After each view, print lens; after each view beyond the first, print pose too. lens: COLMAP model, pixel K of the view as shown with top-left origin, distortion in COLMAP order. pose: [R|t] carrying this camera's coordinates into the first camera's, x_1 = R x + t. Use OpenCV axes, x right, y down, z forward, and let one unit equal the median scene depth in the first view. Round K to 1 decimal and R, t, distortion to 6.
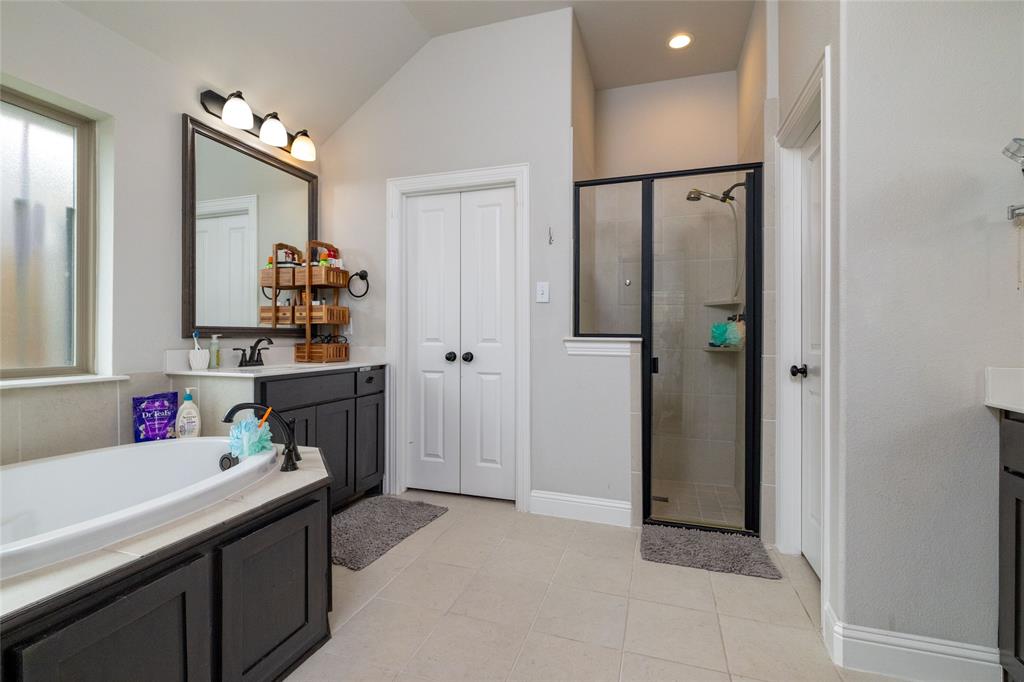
lens RADIAL K [[459.0, 0, 510.9], [0, 459.0, 336.8], [0, 0, 1]] dist [-0.001301, -0.000604]
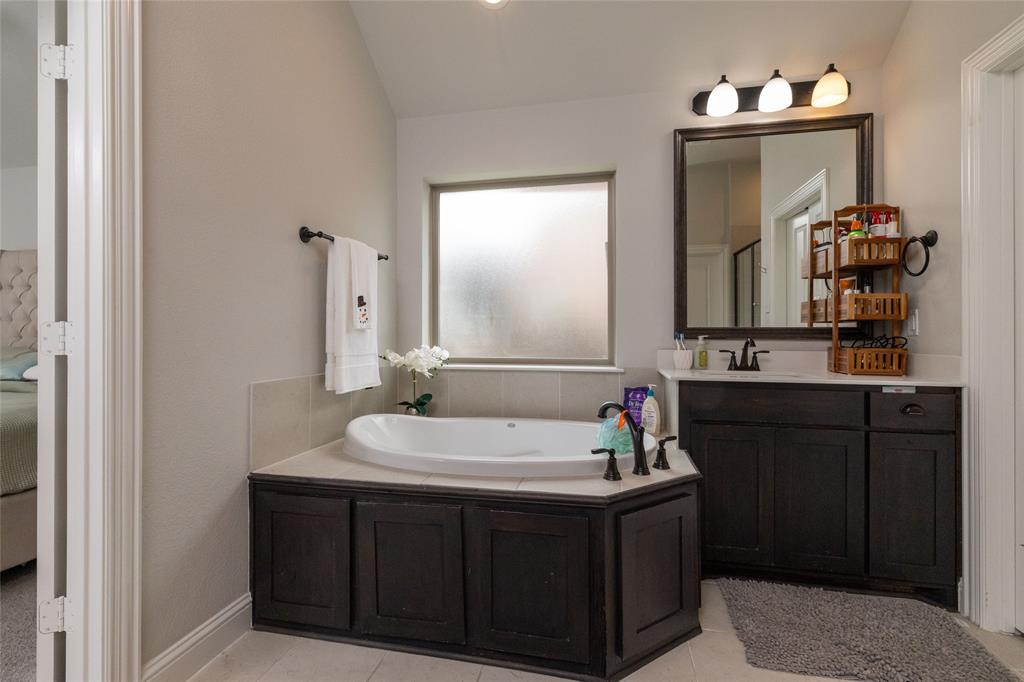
lens RADIAL K [[459.0, 0, 510.9], [0, 459.0, 336.8], [0, 0, 1]] dist [-0.001301, -0.000604]
pose [[0.107426, -0.001752, -0.994212, 0.244957], [-0.004160, 0.999989, -0.002212, 0.001504], [0.994204, 0.004373, 0.107417, 0.395734]]
